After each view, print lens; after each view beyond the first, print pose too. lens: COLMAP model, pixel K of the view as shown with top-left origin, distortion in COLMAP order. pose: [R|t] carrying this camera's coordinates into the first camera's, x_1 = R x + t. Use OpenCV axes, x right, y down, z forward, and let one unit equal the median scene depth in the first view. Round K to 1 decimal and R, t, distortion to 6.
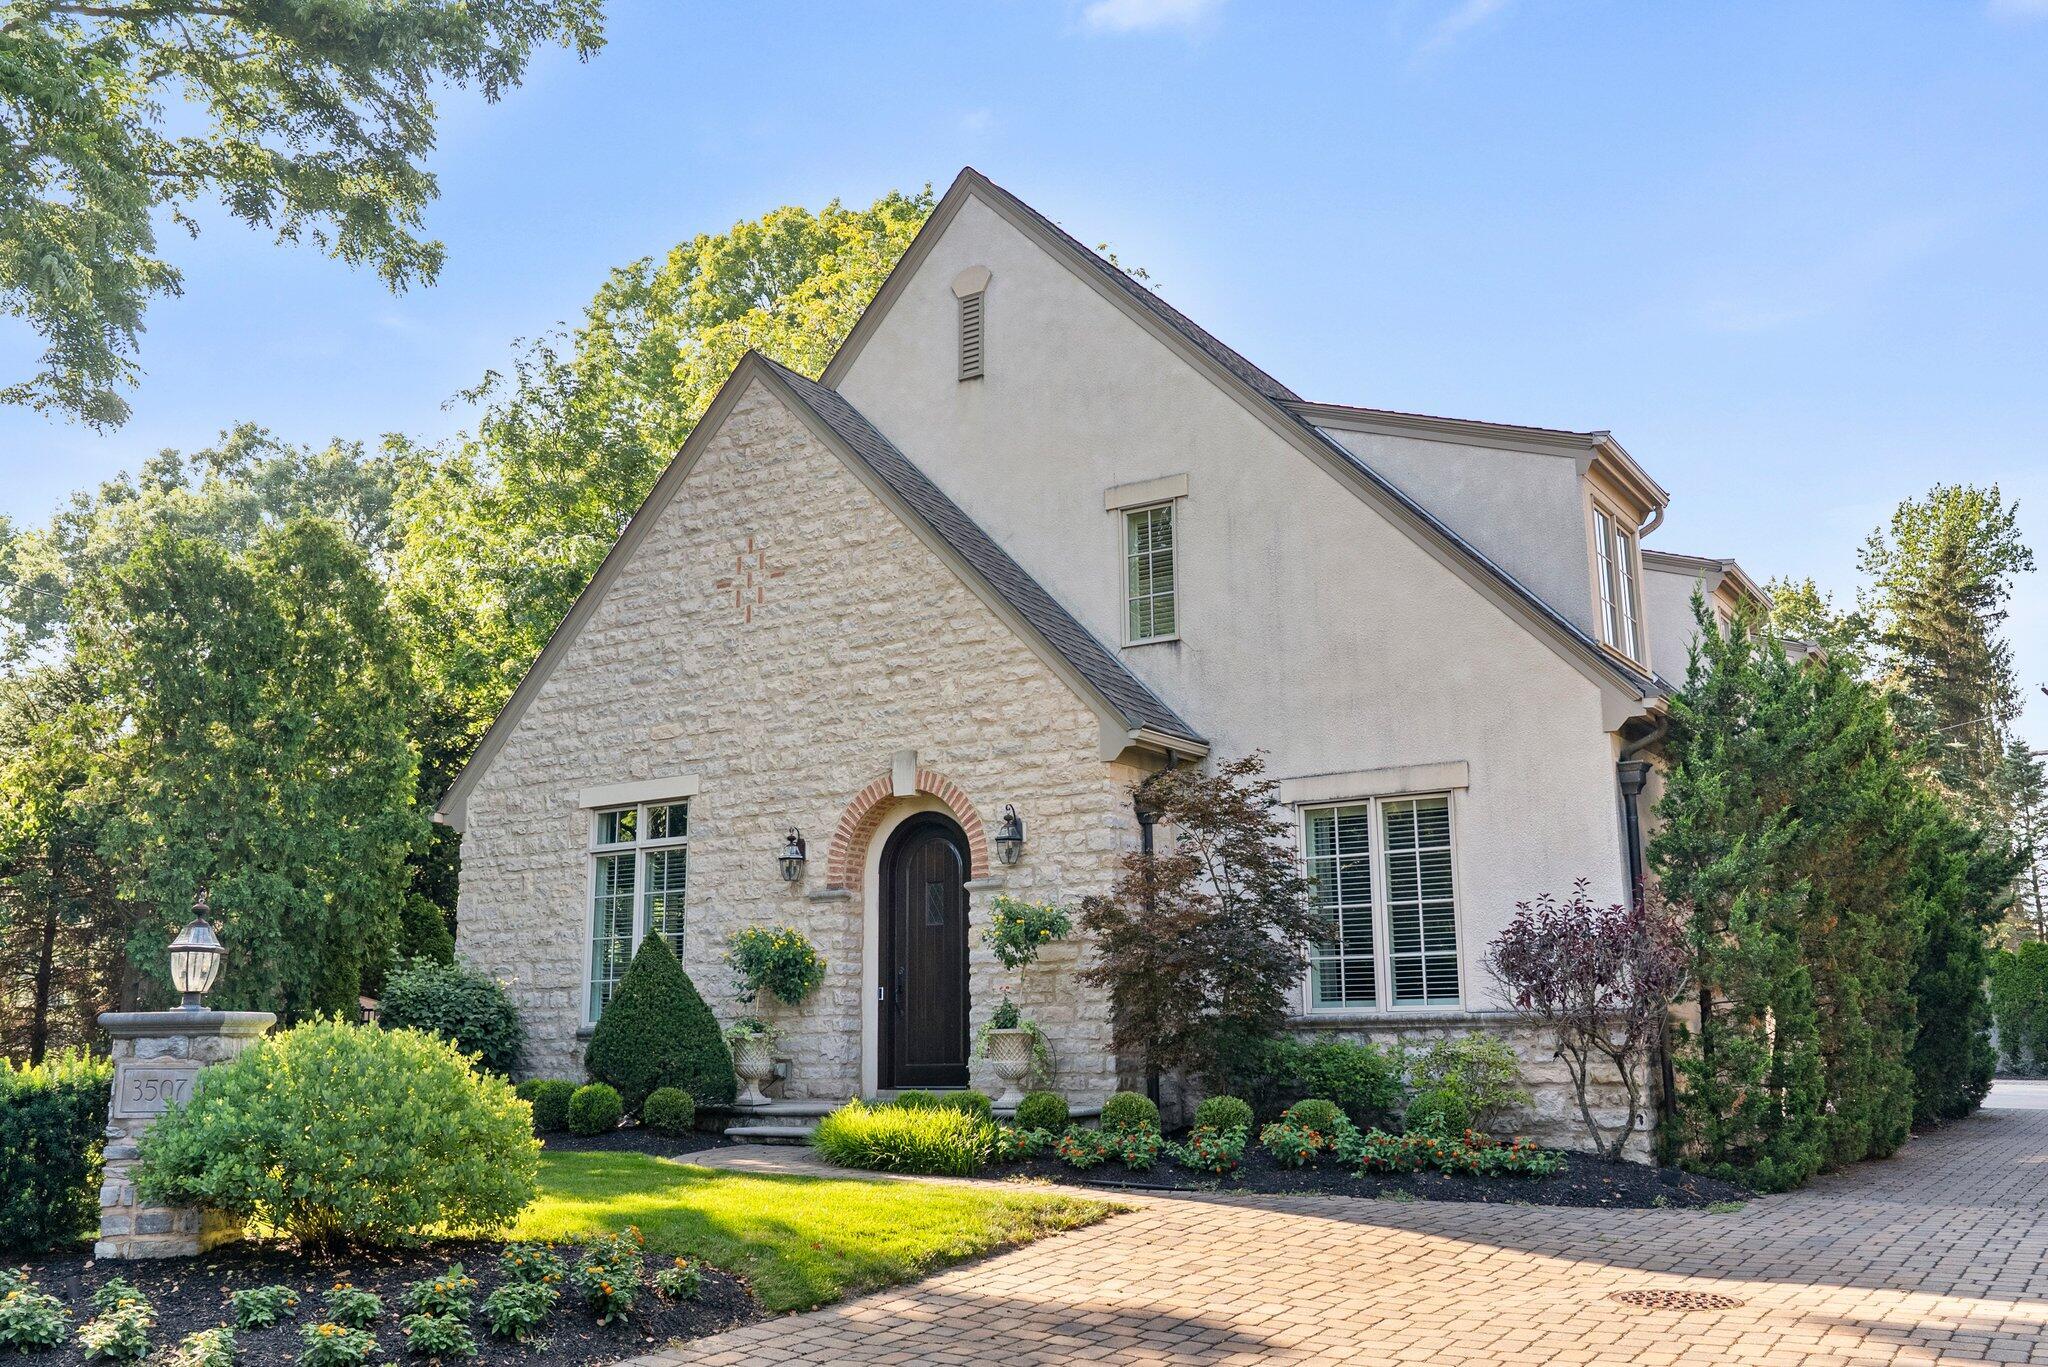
lens RADIAL K [[1897.7, 0, 982.1], [0, 1897.7, 675.9], [0, 0, 1]] dist [-0.016952, 0.014908]
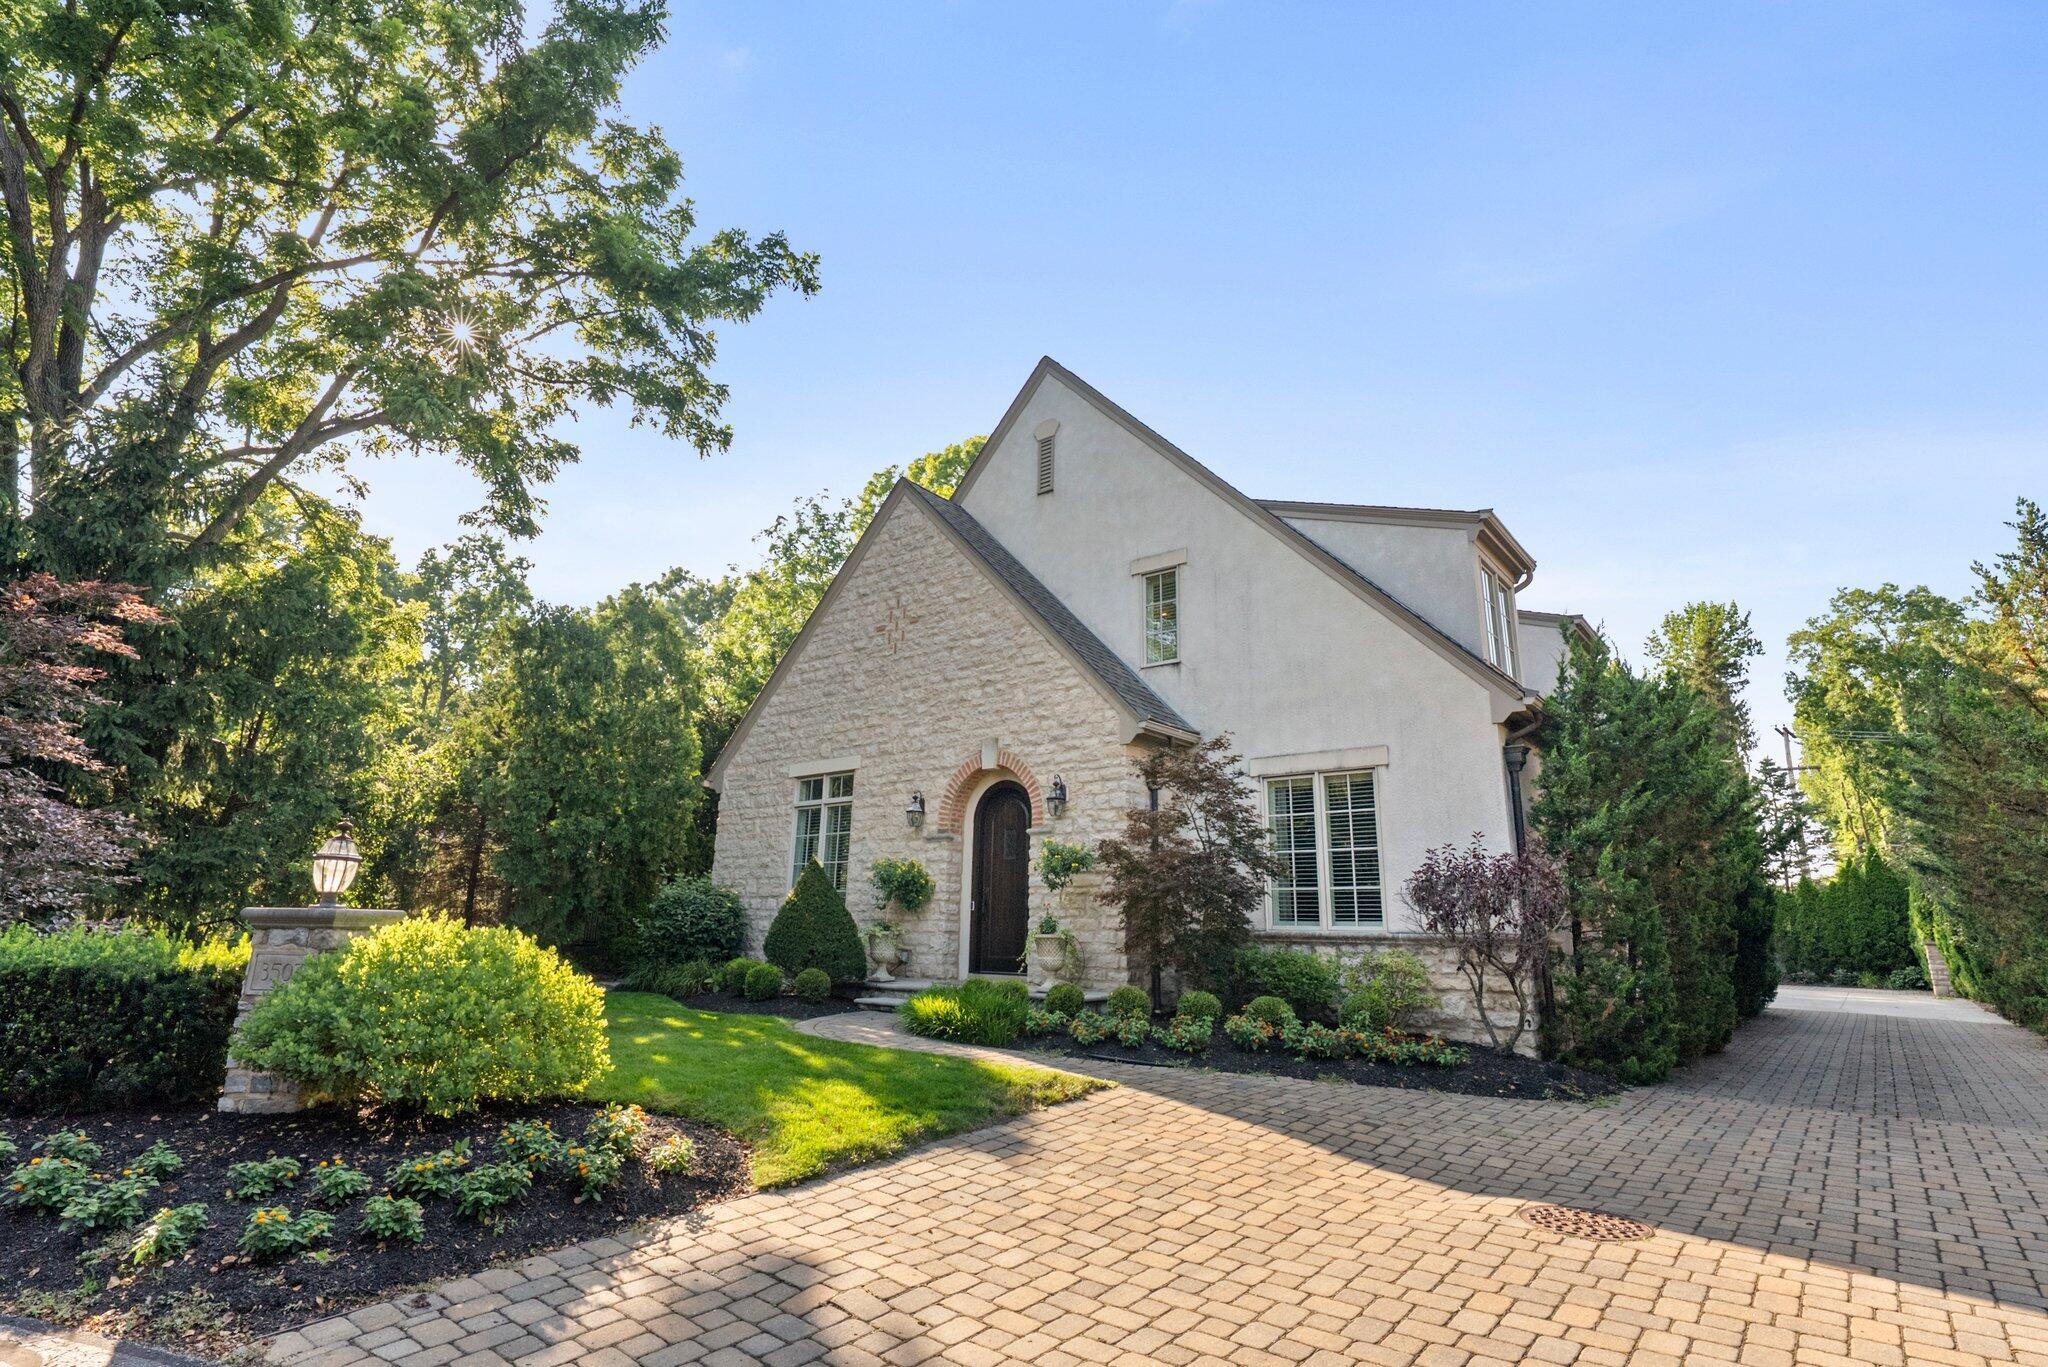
lens RADIAL K [[1056.1, 0, 1006.8], [0, 1056.1, 671.5], [0, 0, 1]] dist [-0.000203, -0.000469]
pose [[0.994628, 0.004534, -0.103416, 0.054421], [-0.009766, 0.998695, -0.050139, 0.028316], [0.103054, 0.050880, 0.993374, 0.188478]]
